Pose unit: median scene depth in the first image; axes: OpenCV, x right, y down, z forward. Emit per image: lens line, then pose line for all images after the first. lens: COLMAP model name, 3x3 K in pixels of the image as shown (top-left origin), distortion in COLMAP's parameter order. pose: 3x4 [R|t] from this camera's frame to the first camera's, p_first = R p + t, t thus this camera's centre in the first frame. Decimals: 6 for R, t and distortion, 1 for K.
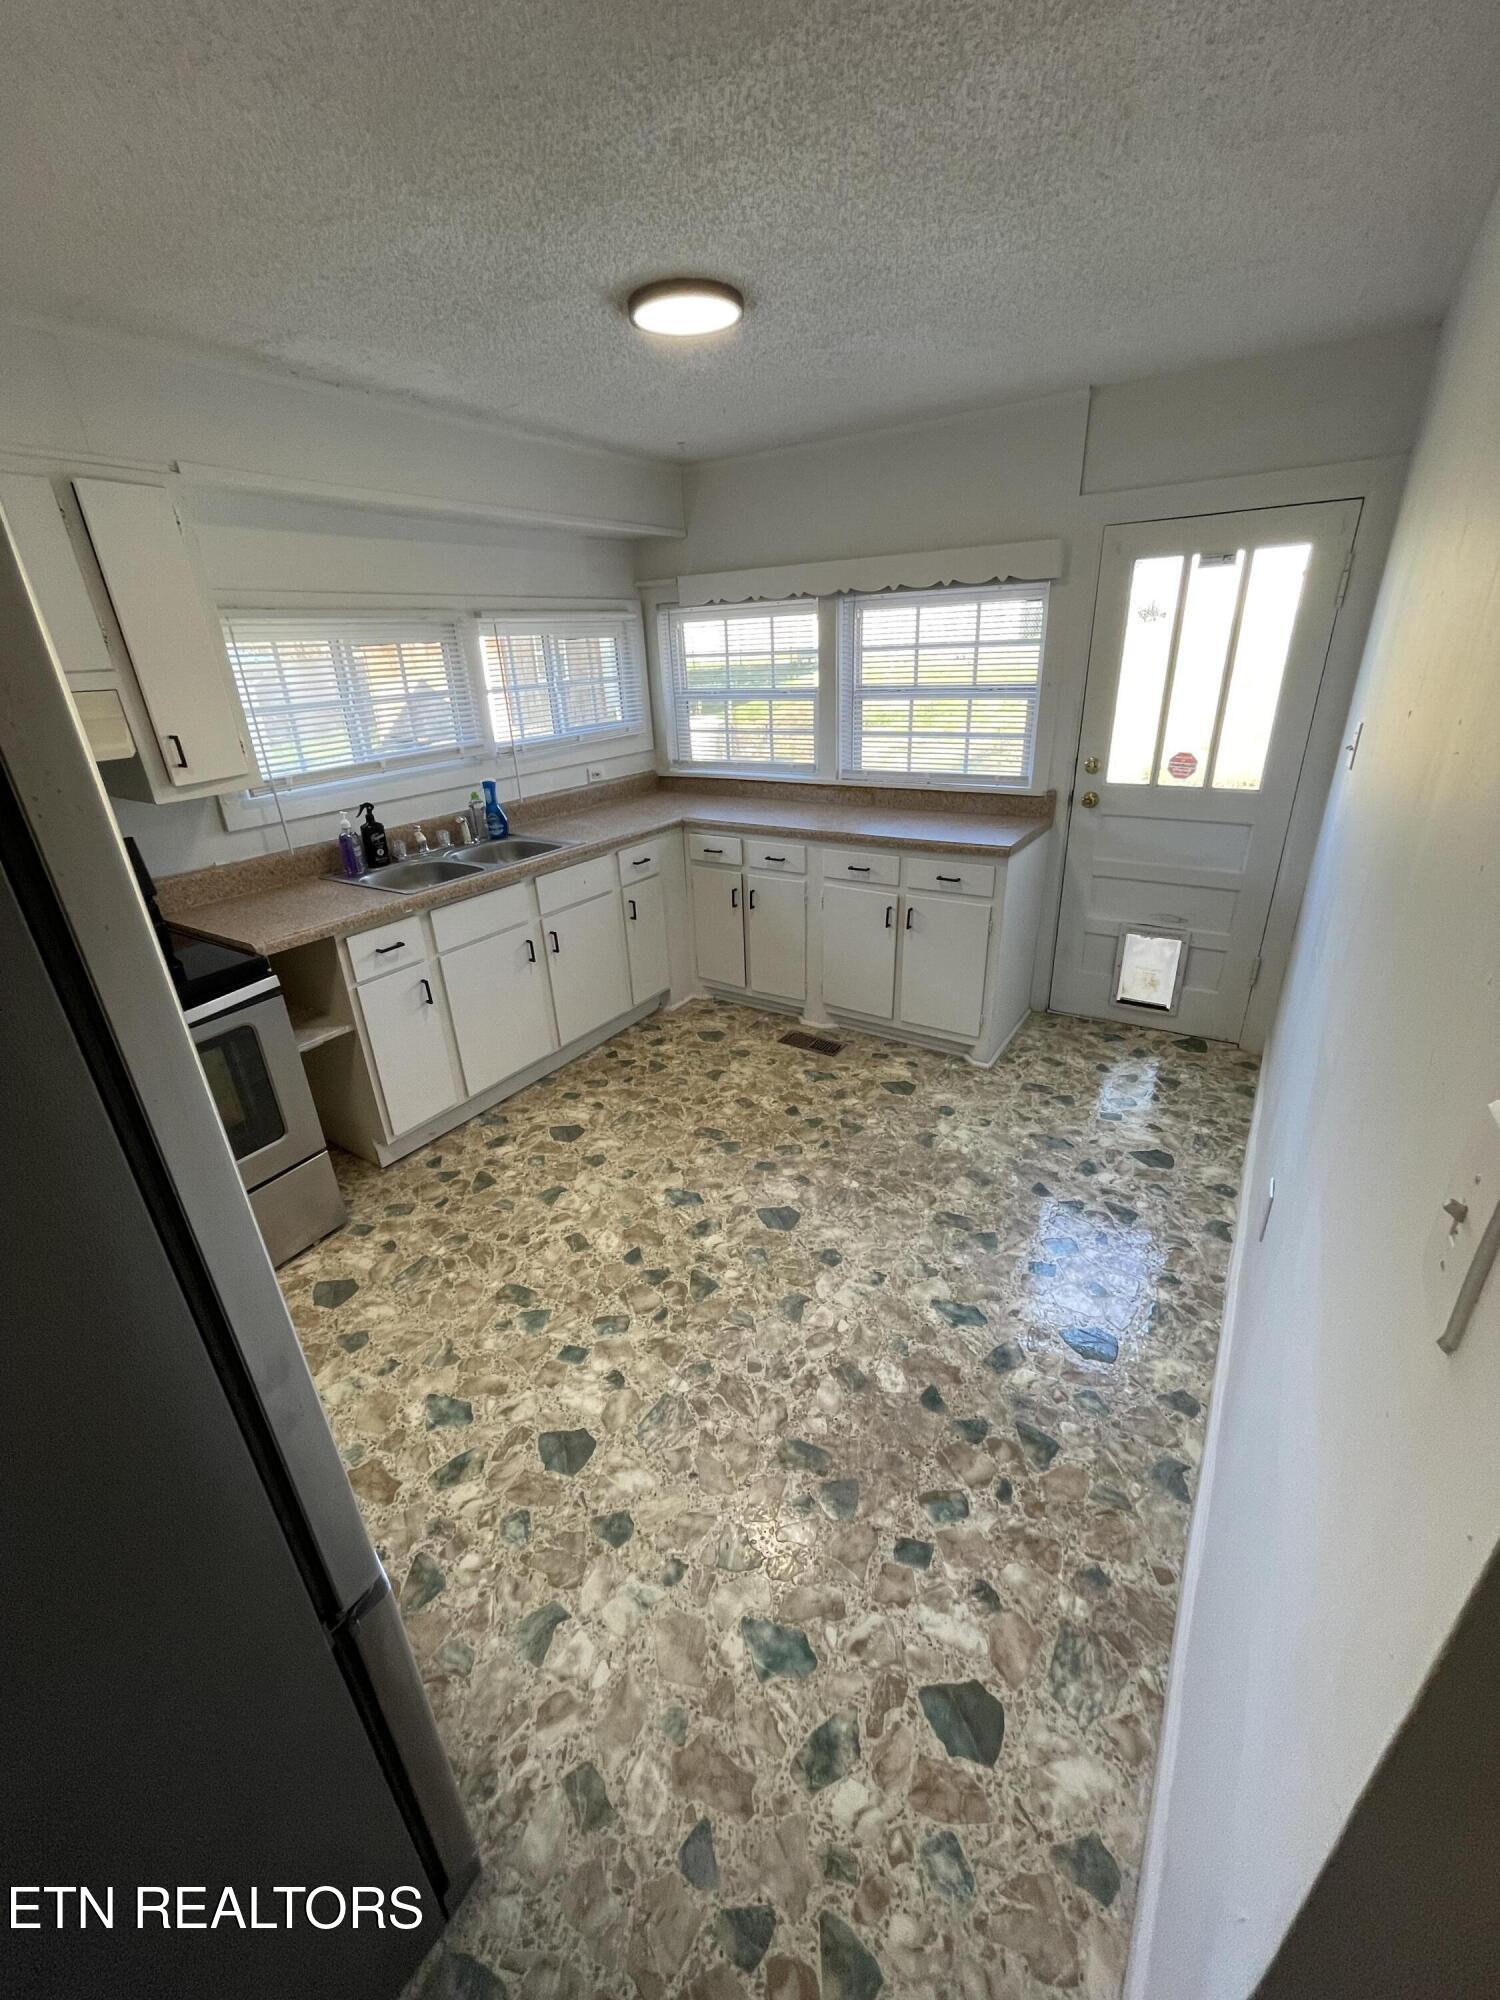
lens RADIAL K [[795.6, 0, 750.0], [0, 795.6, 1000.0], [0, 0, 1]] dist [0.000259, 0.000100]
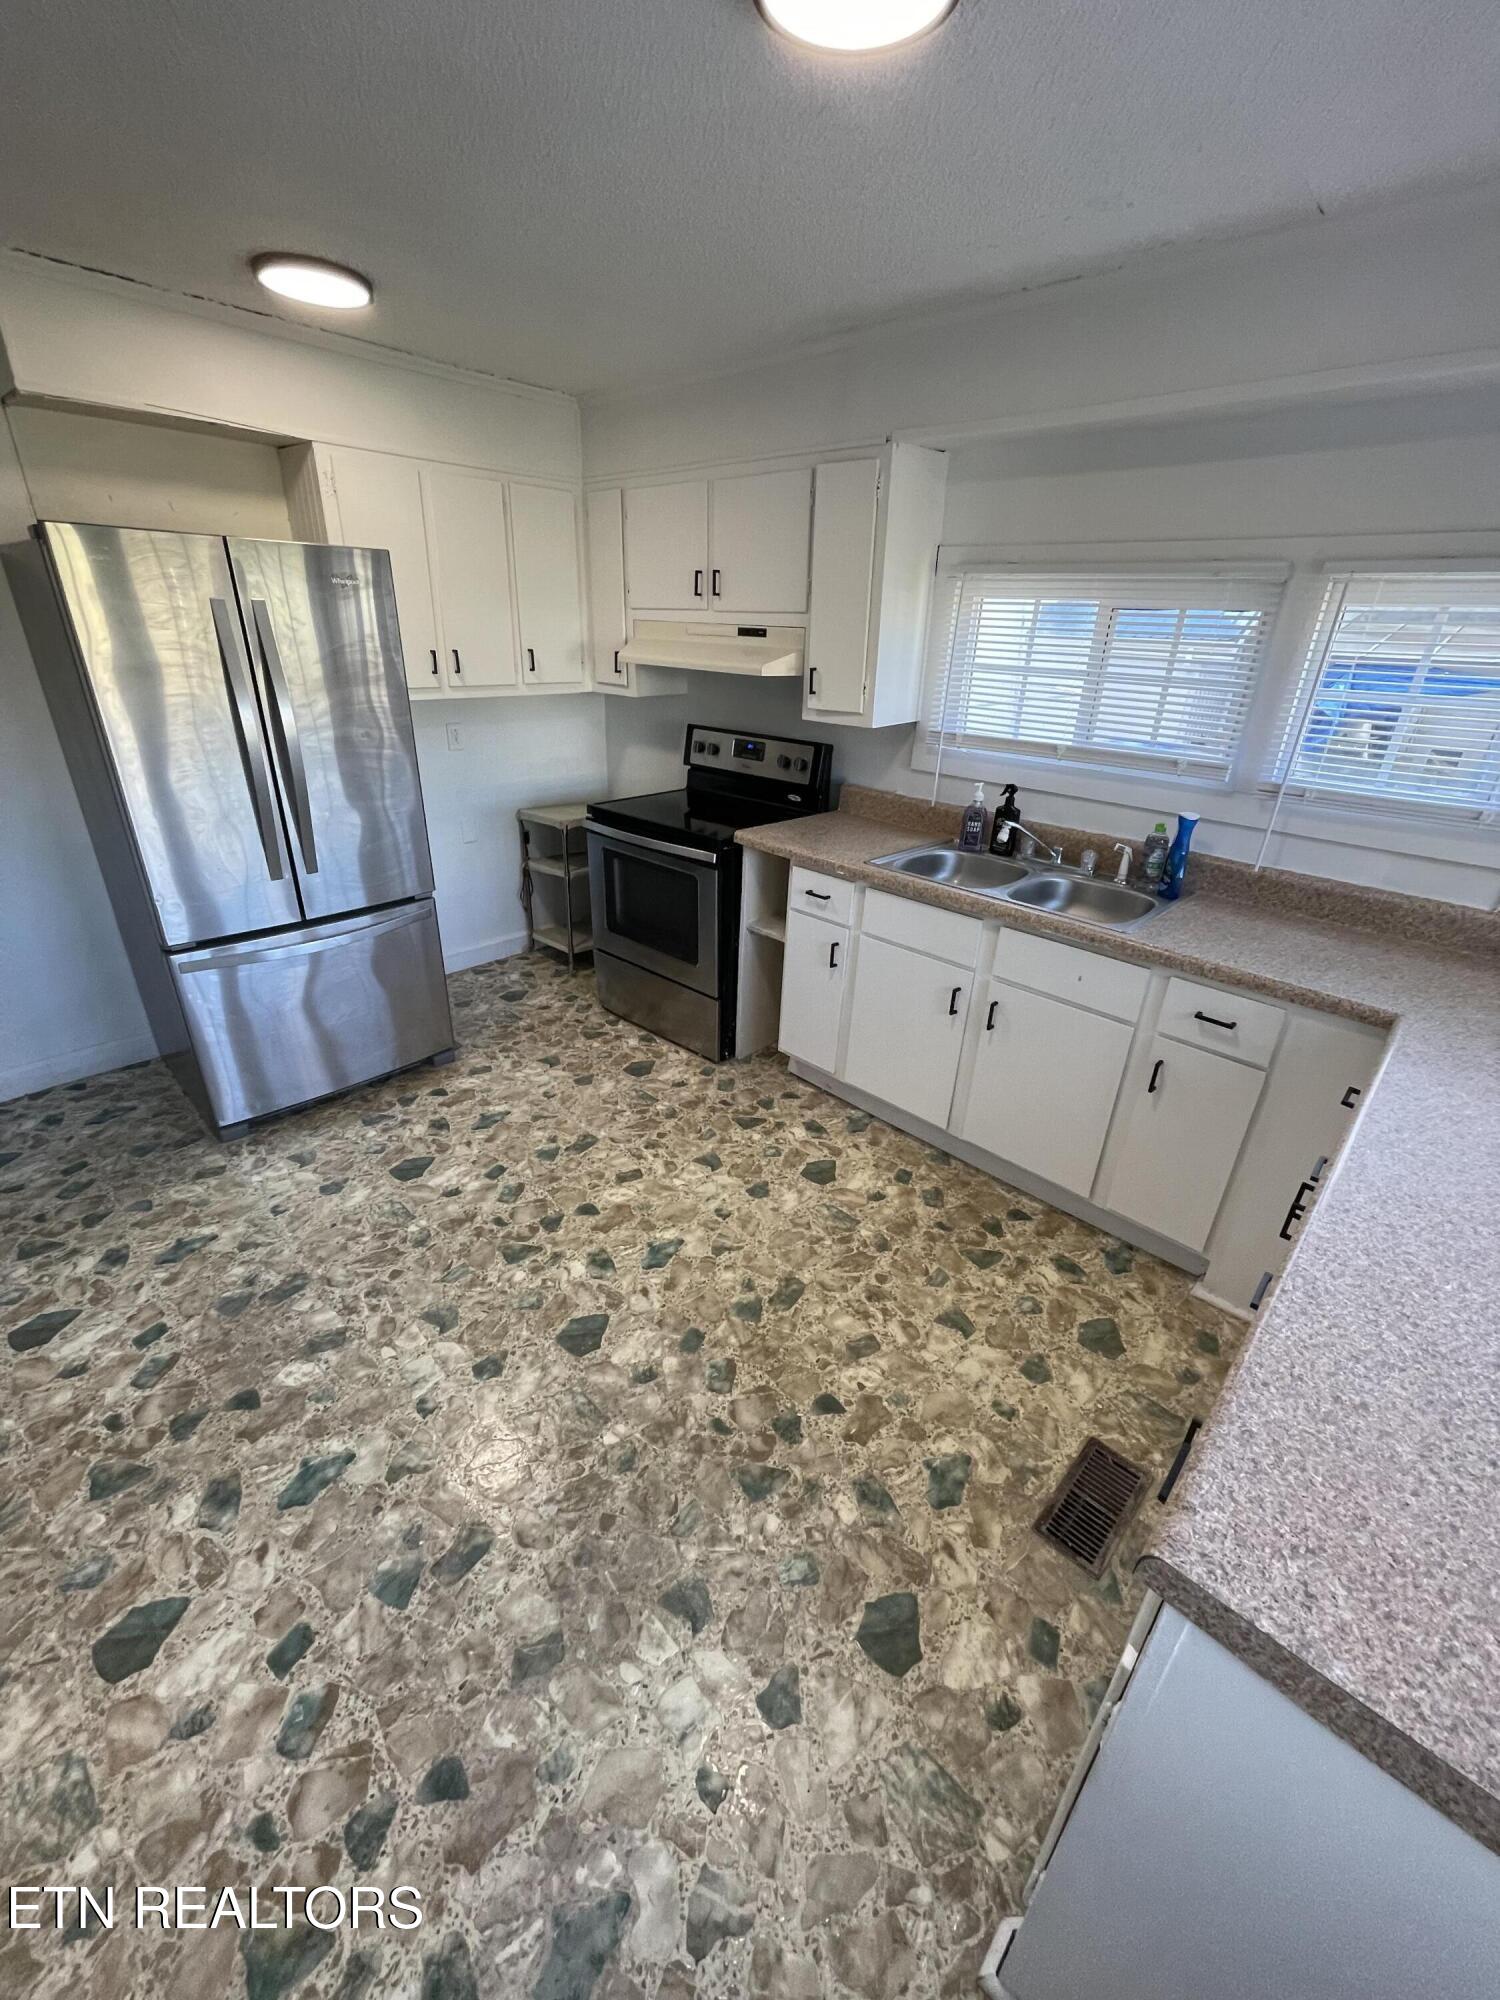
lens RADIAL K [[798.7, 0, 750.0], [0, 798.7, 1000.0], [0, 0, 1]] dist [-0.007909, 0.011637]
pose [[-0.176448, 0.462344, -0.868967, 0.555573], [-0.428500, 0.758696, 0.490682, -0.452801], [0.886146, 0.458932, 0.064244, 0.948579]]
